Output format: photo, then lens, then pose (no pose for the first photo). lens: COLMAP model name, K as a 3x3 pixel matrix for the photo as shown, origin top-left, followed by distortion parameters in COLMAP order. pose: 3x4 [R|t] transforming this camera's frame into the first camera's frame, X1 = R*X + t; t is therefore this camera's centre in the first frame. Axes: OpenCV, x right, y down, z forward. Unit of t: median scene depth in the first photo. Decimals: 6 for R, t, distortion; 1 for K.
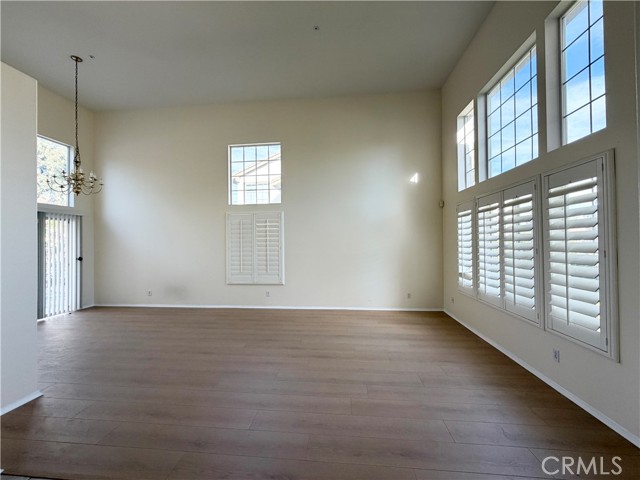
lens RADIAL K [[256.3, 0, 317.5], [0, 256.3, 240.7], [0, 0, 1]] dist [-0.000530, -0.000261]
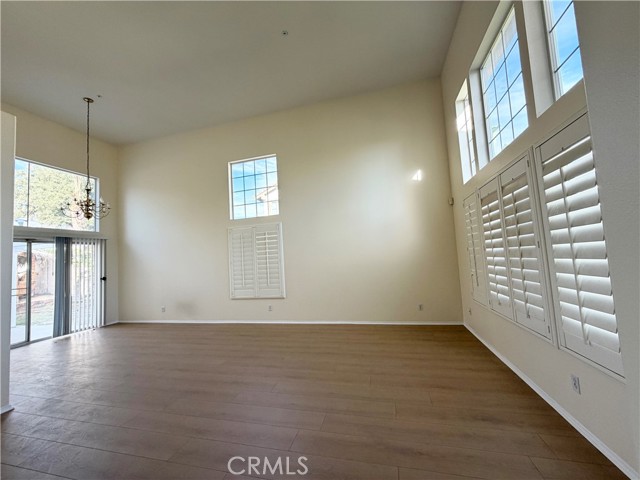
lens RADIAL K [[256.3, 0, 320.3], [0, 256.3, 240.6], [0, 0, 1]] dist [-0.000530, -0.000261]
pose [[0.986021, -0.058791, -0.155907, 0.165870], [0.049808, 0.996899, -0.060915, 0.022483], [0.159005, 0.052298, 0.985892, 0.065494]]
